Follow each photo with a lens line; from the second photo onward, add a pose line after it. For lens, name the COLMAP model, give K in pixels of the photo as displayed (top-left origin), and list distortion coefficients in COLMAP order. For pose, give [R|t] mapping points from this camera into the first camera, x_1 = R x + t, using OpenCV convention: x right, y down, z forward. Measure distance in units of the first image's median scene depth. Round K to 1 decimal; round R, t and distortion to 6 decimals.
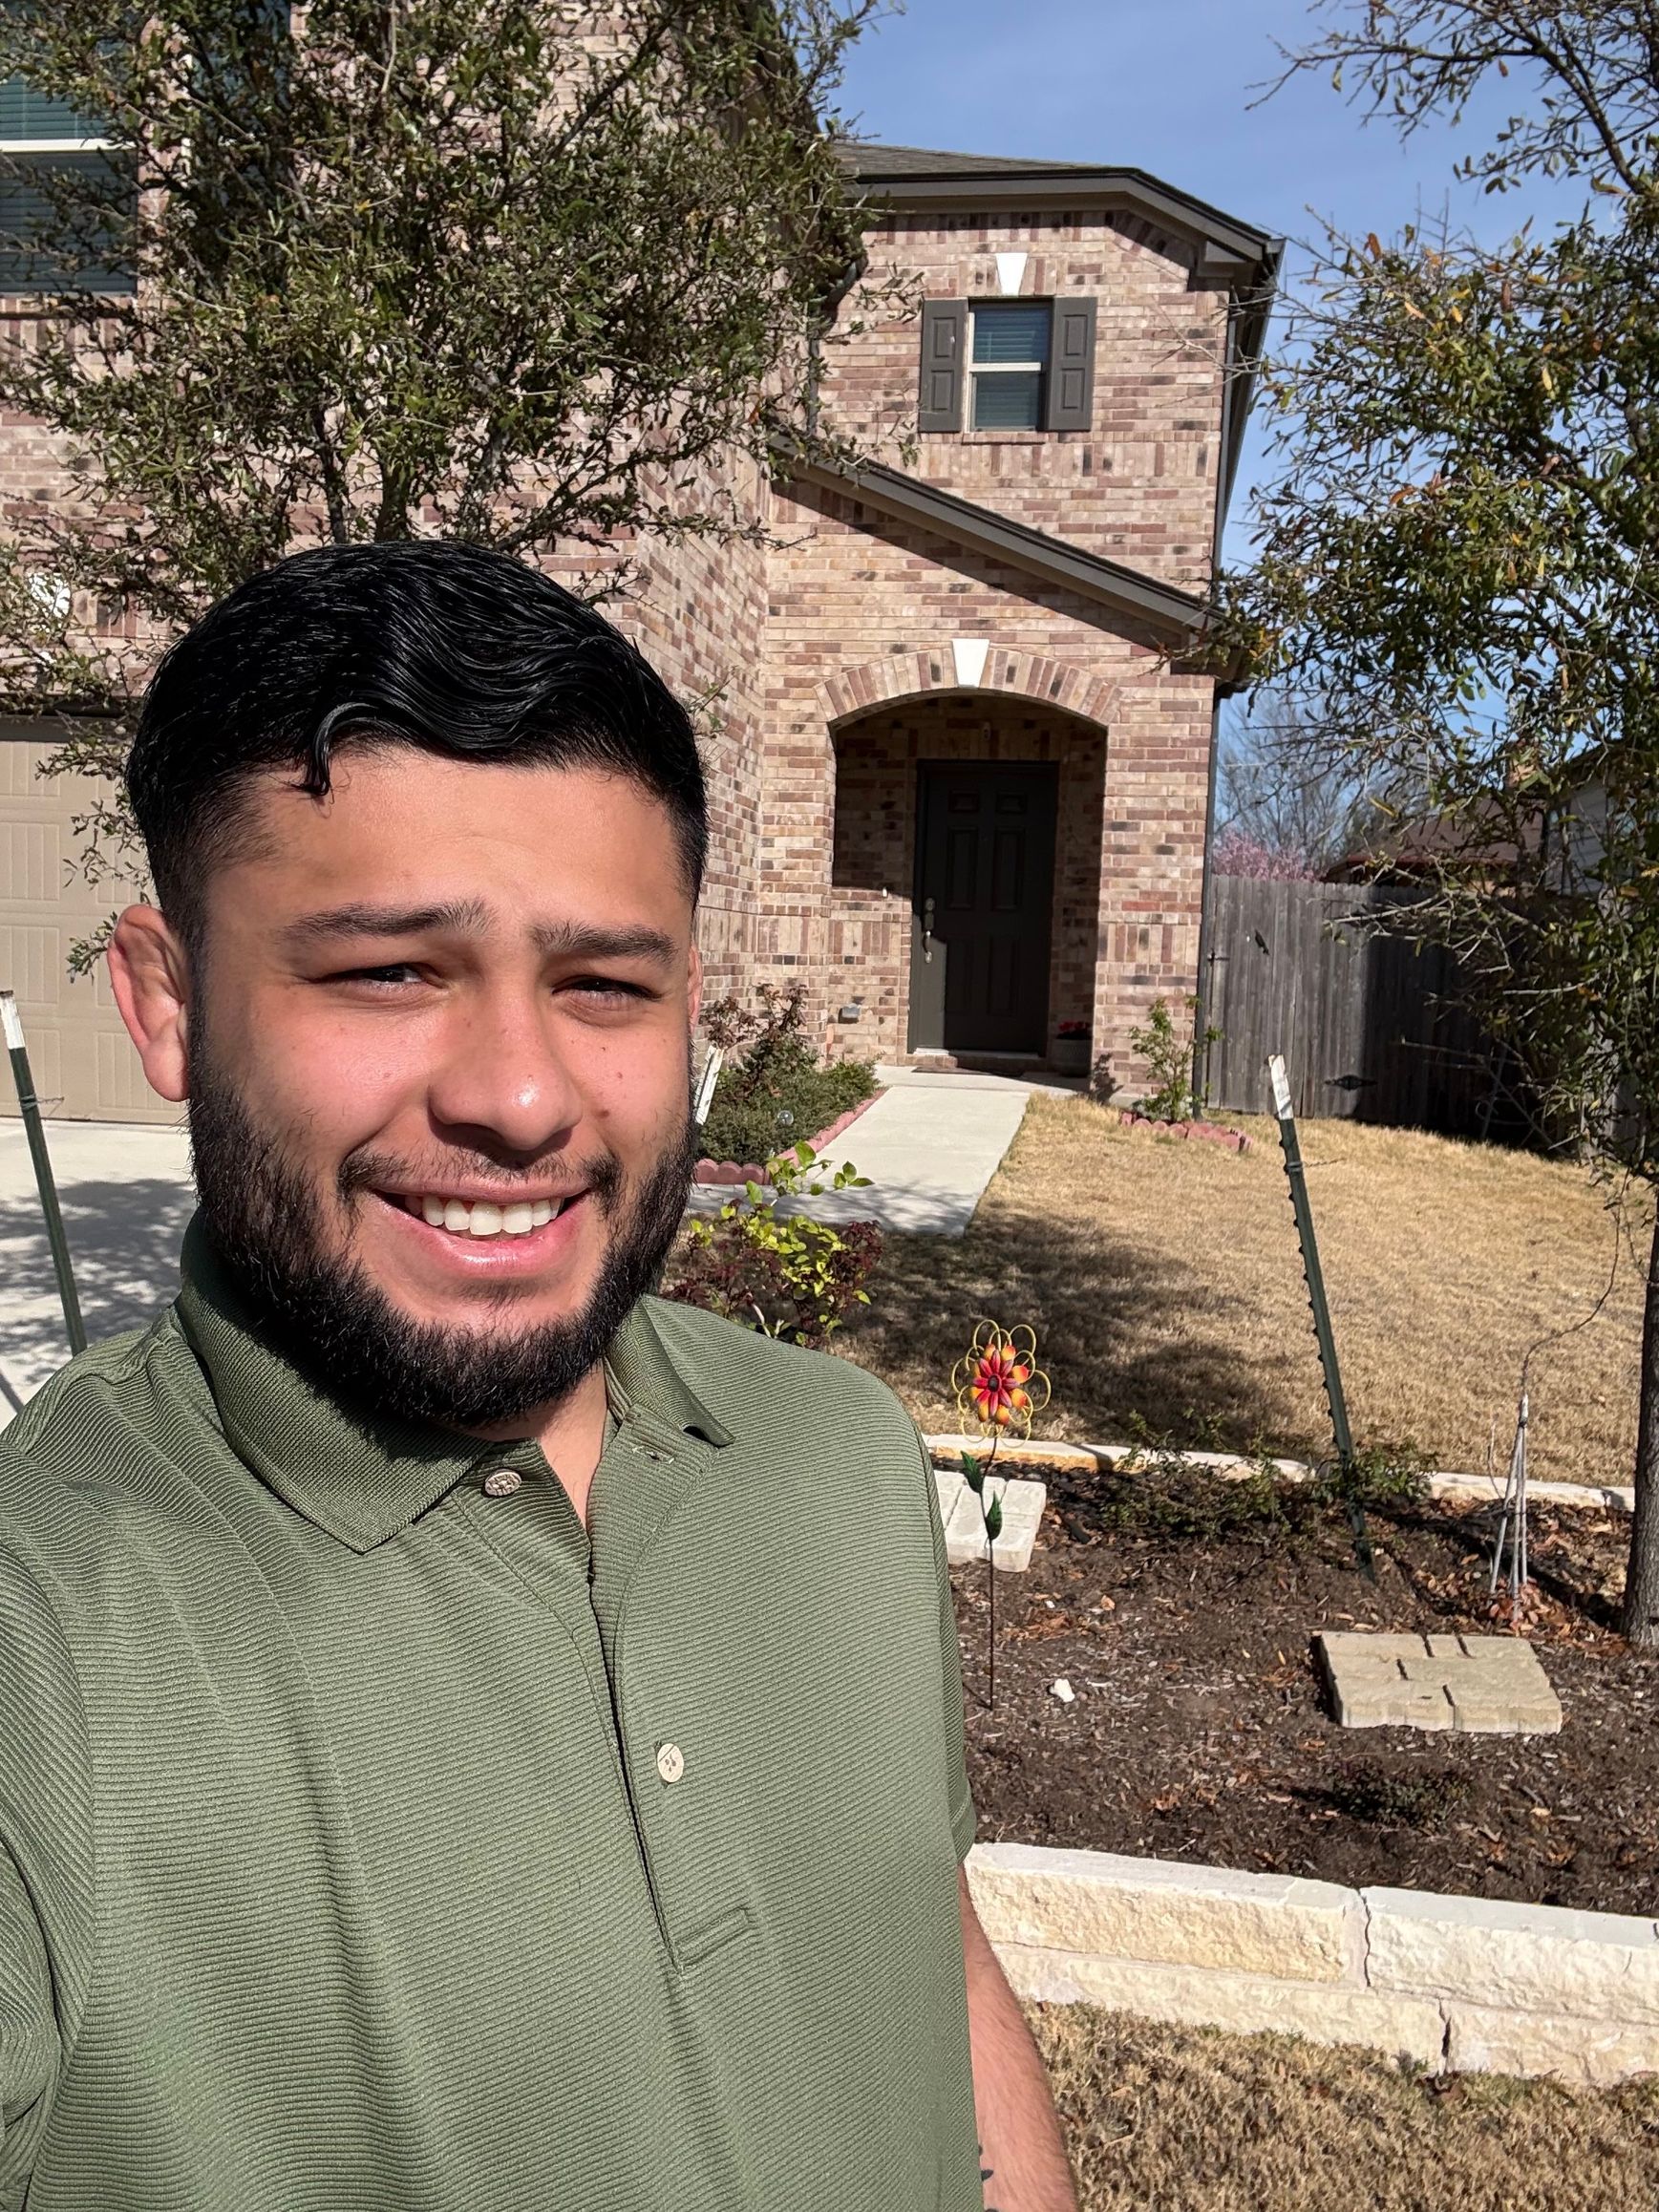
lens RADIAL K [[1979.8, 0, 829.5], [0, 1979.8, 1106.0], [0, 0, 1]] dist [0.176762, -0.341447]
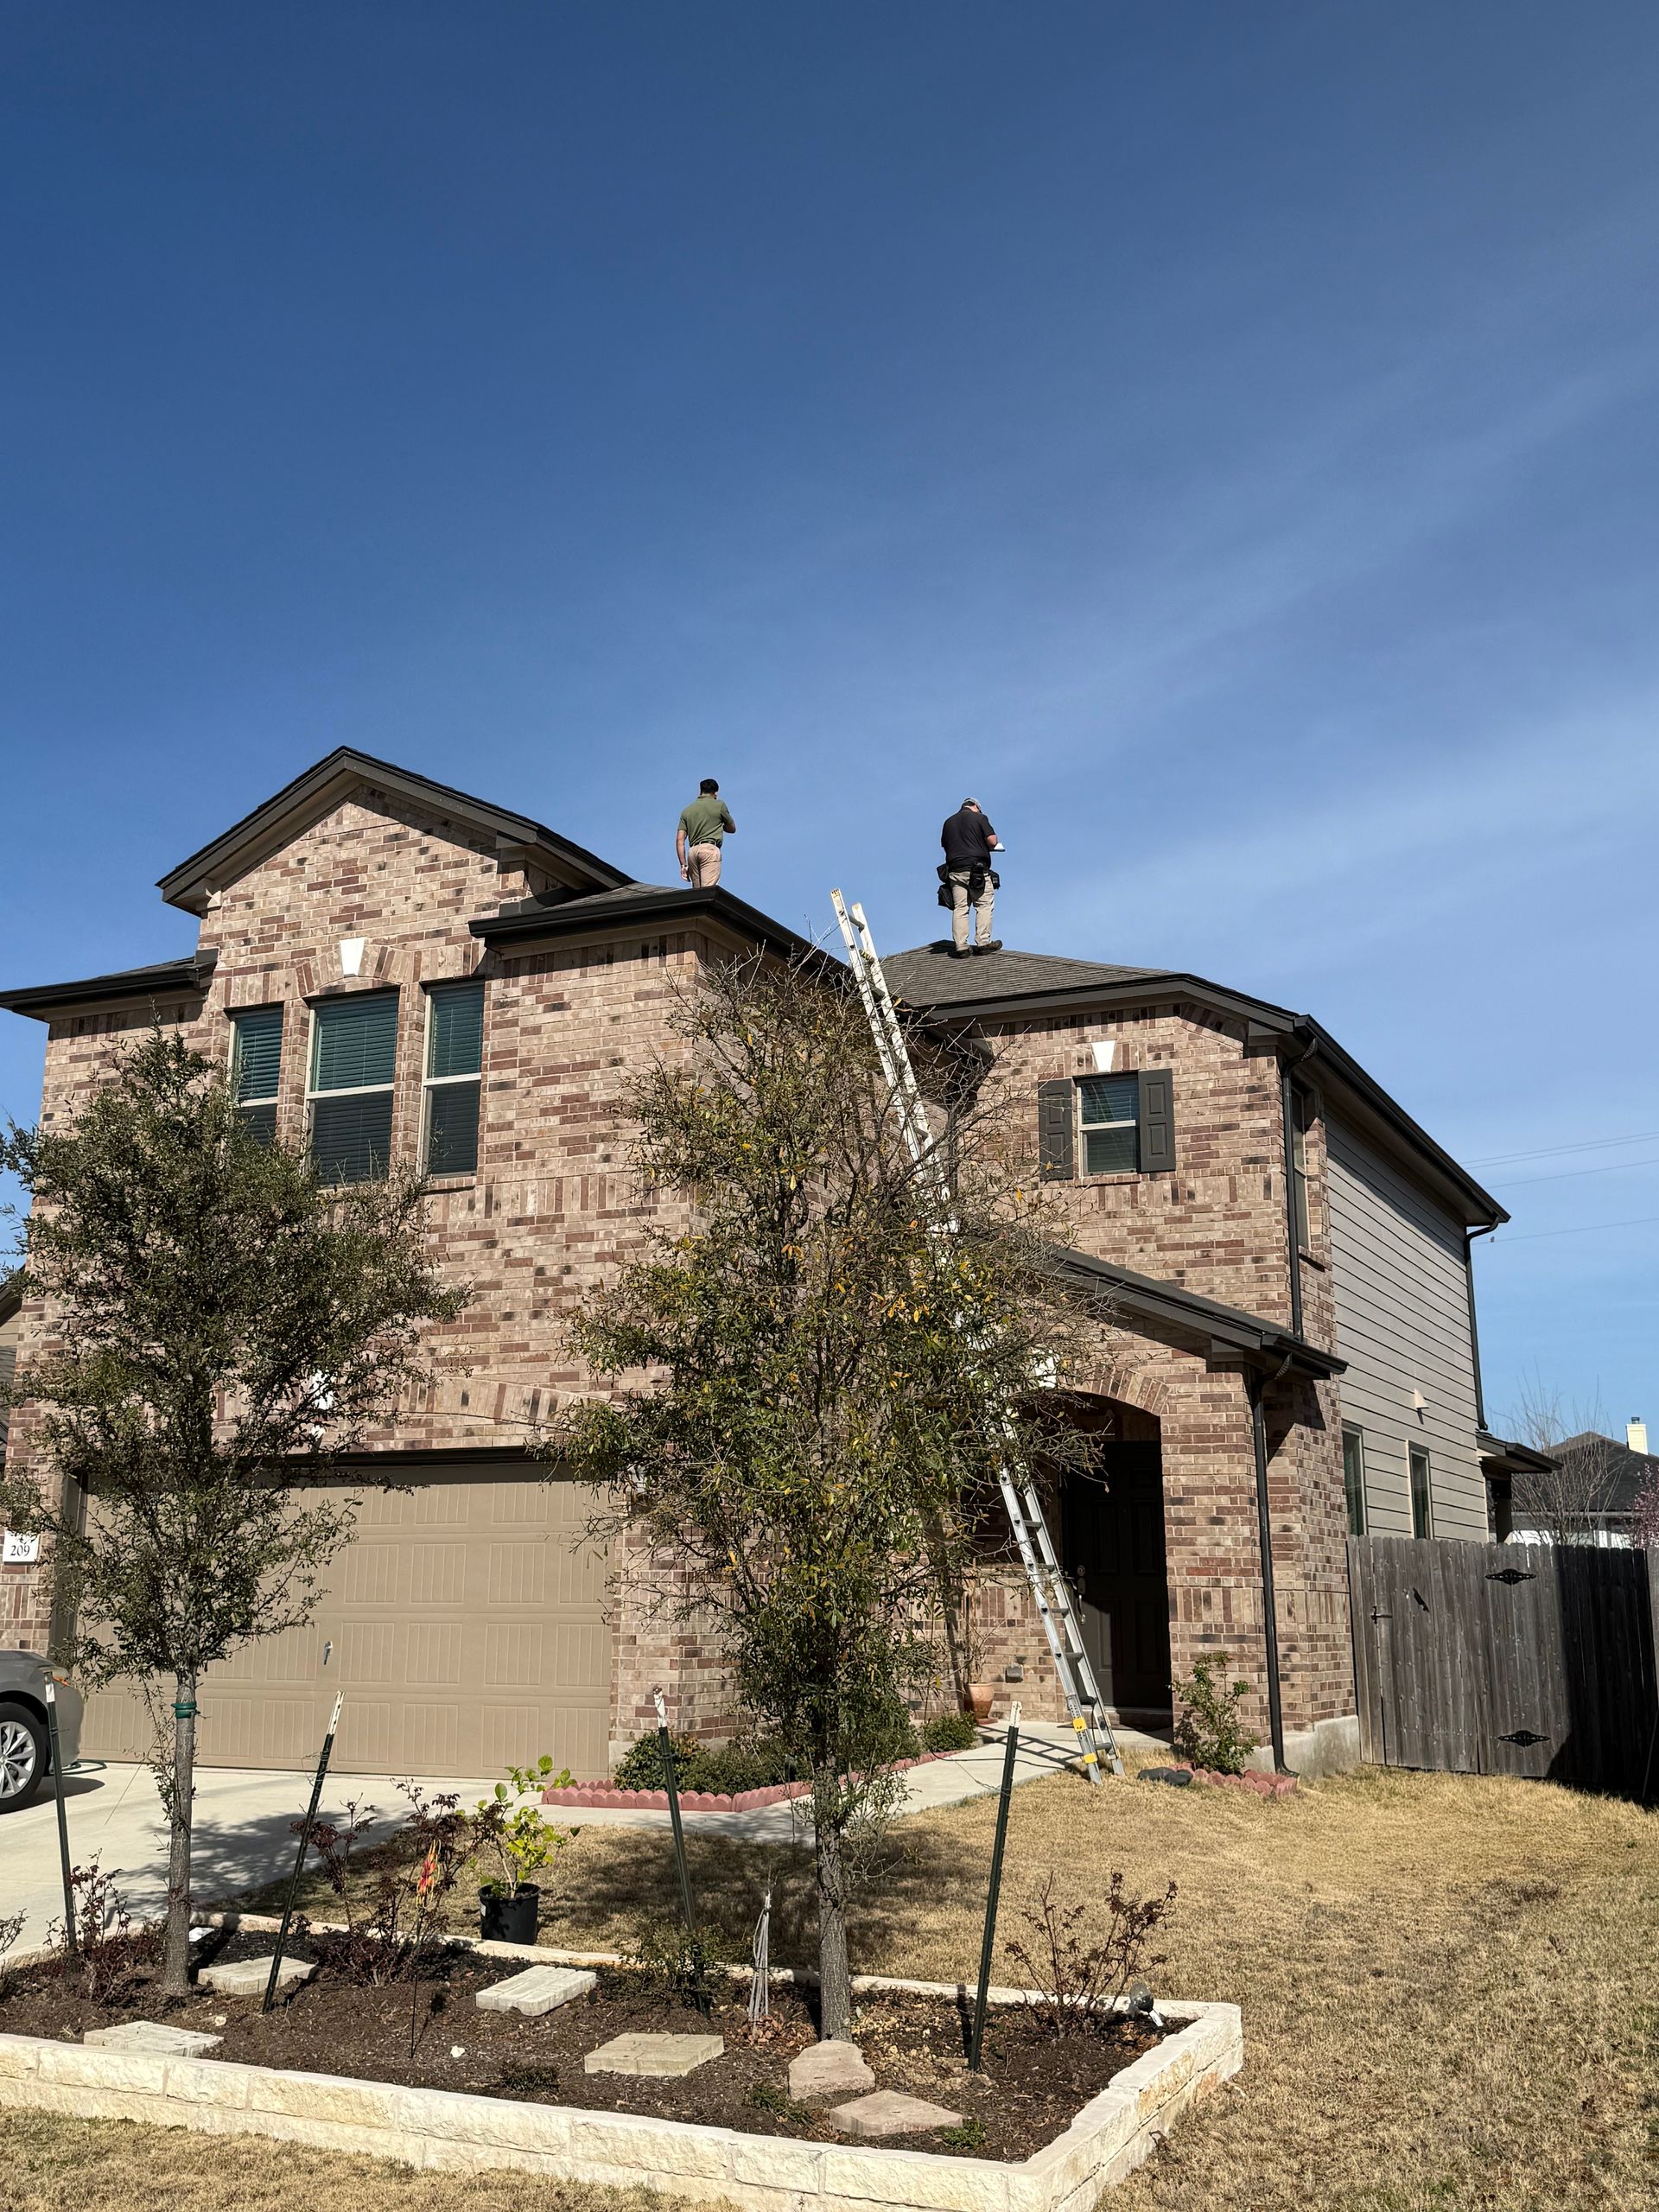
lens RADIAL K [[2162.4, 0, 812.4], [0, 2162.4, 1061.5], [0, 0, 1]] dist [0.171382, -0.352850]
pose [[0.953665, -0.099648, -0.283890, 0.322337], [0.004153, 0.947831, -0.318747, 0.022496], [0.300842, 0.302799, 0.904327, -0.296259]]
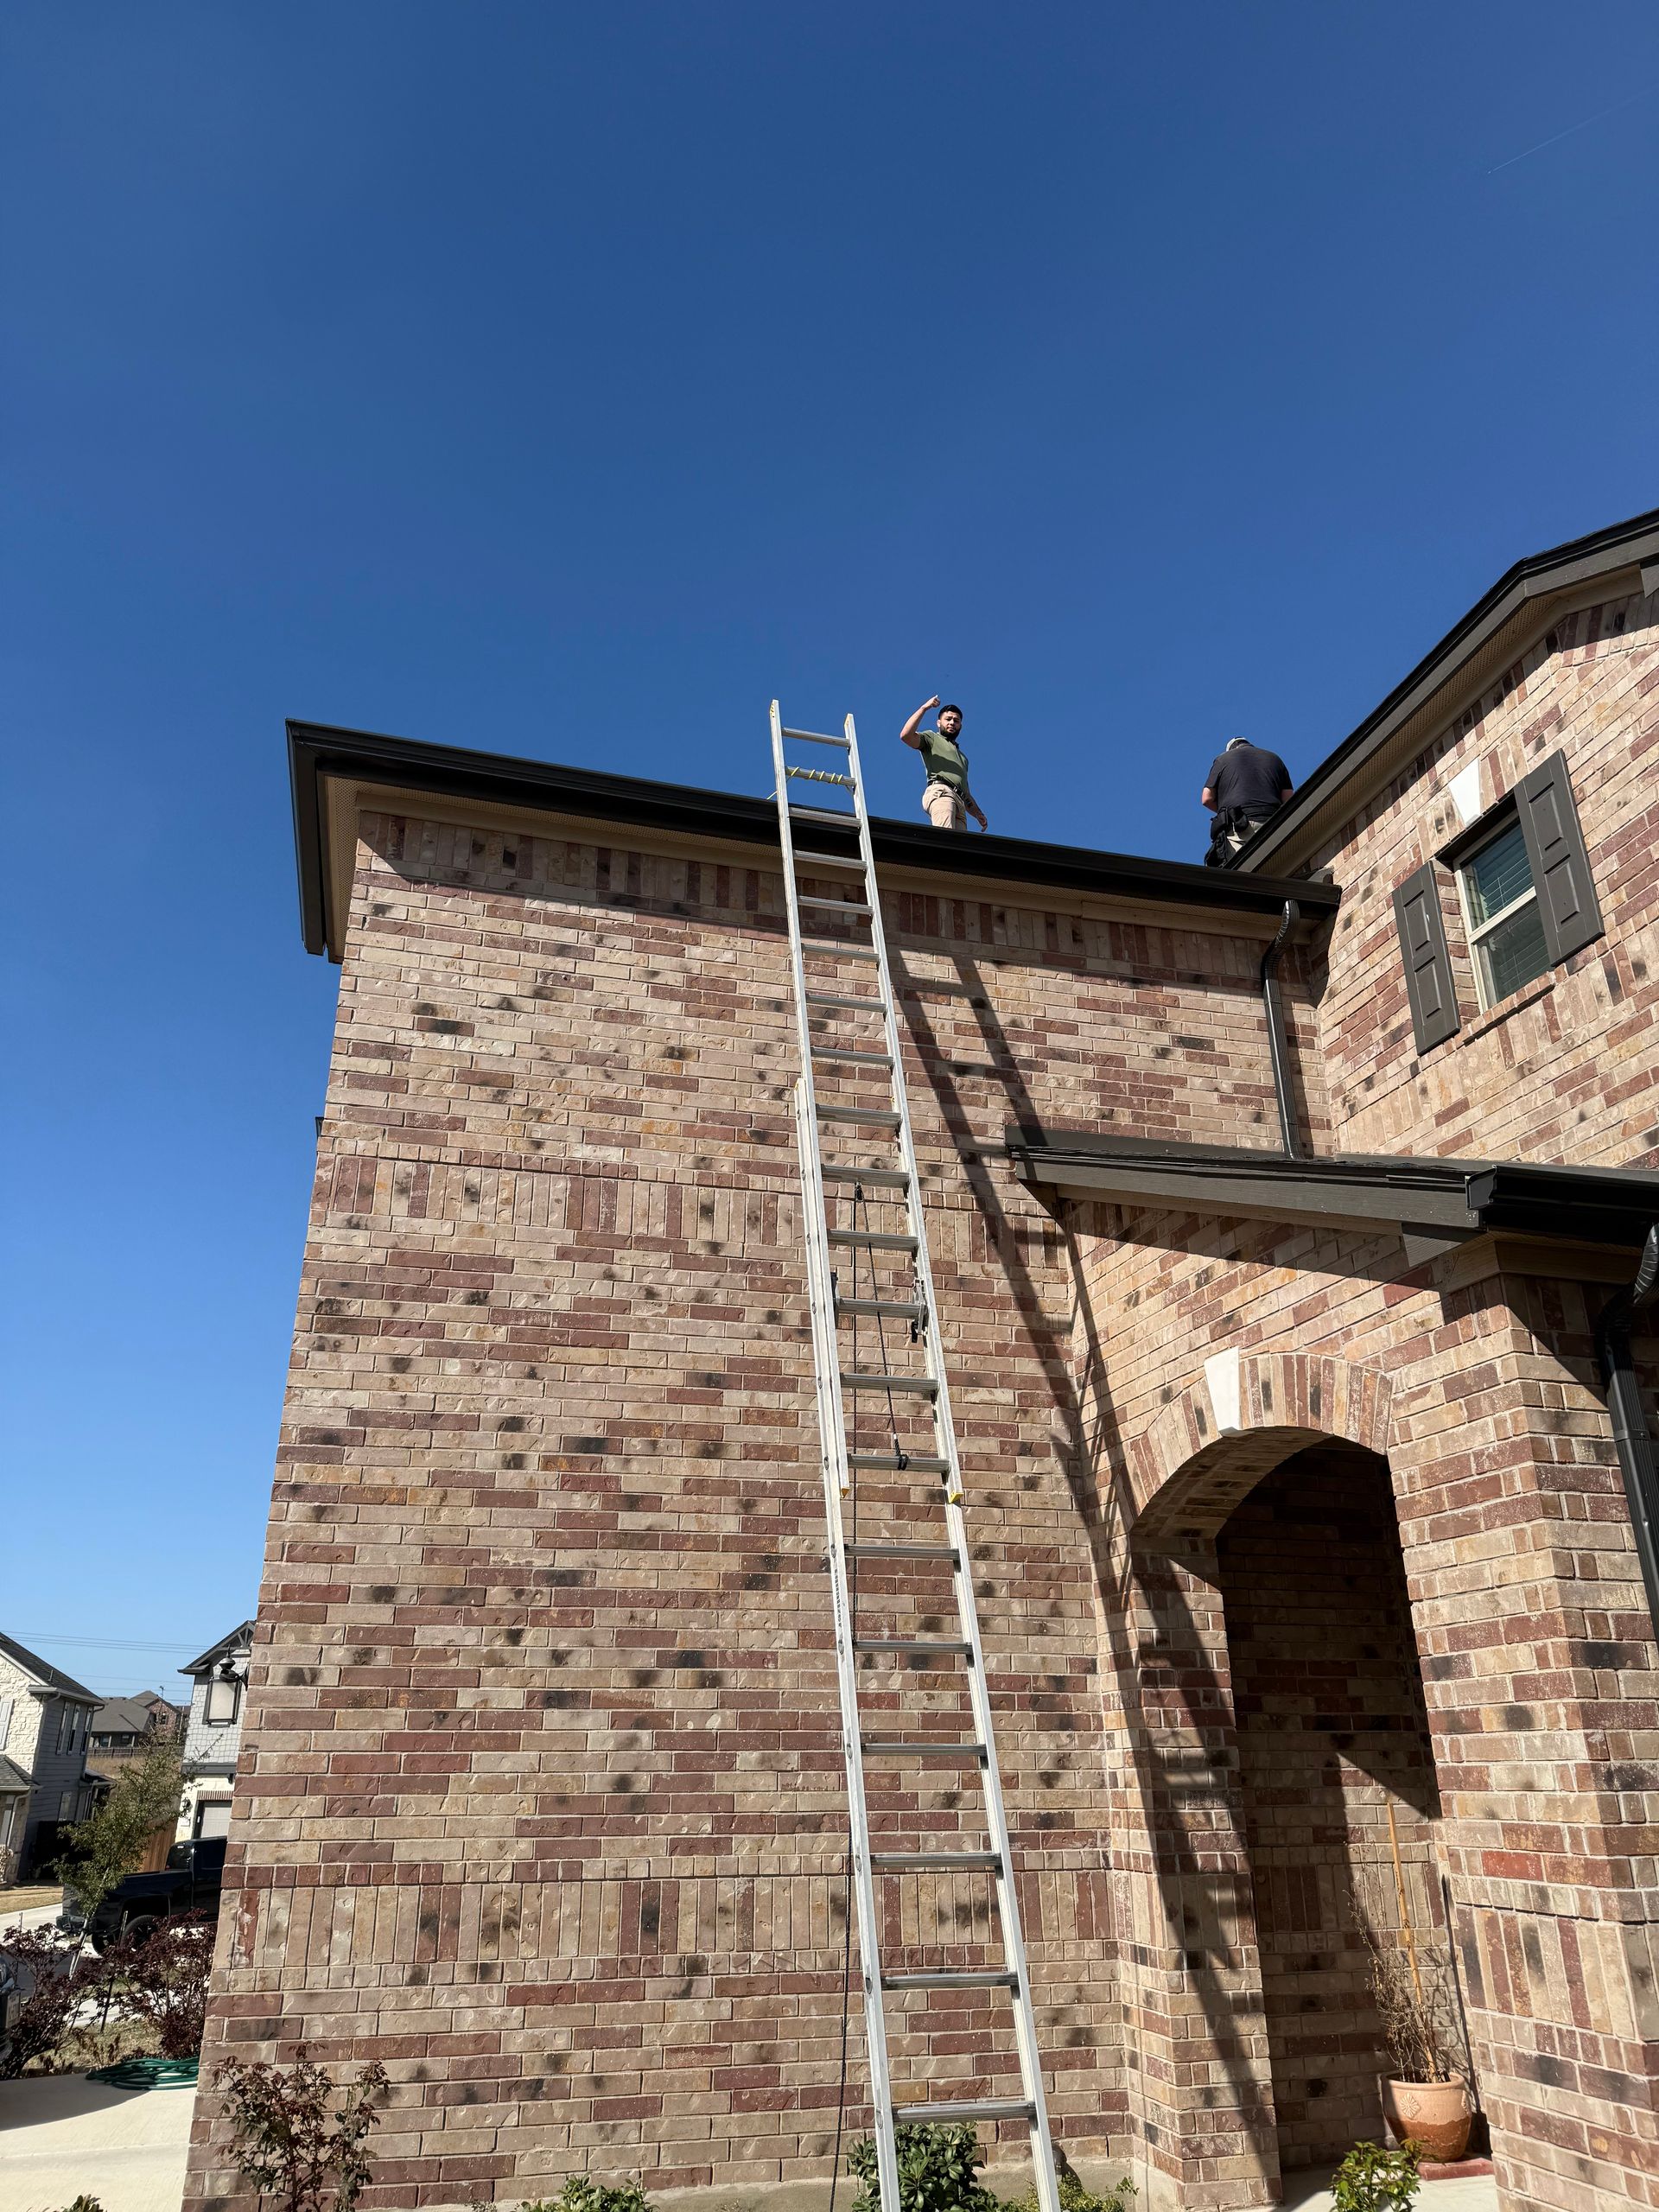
lens RADIAL K [[1541.9, 0, 829.5], [0, 1541.9, 1106.0], [0, 0, 1]] dist [0.157460, -0.295436]
pose [[0.406441, -0.390477, -0.826035, 0.420709], [-0.049647, 0.893303, -0.446704, -0.085680], [0.912327, 0.222569, 0.343689, 0.704028]]
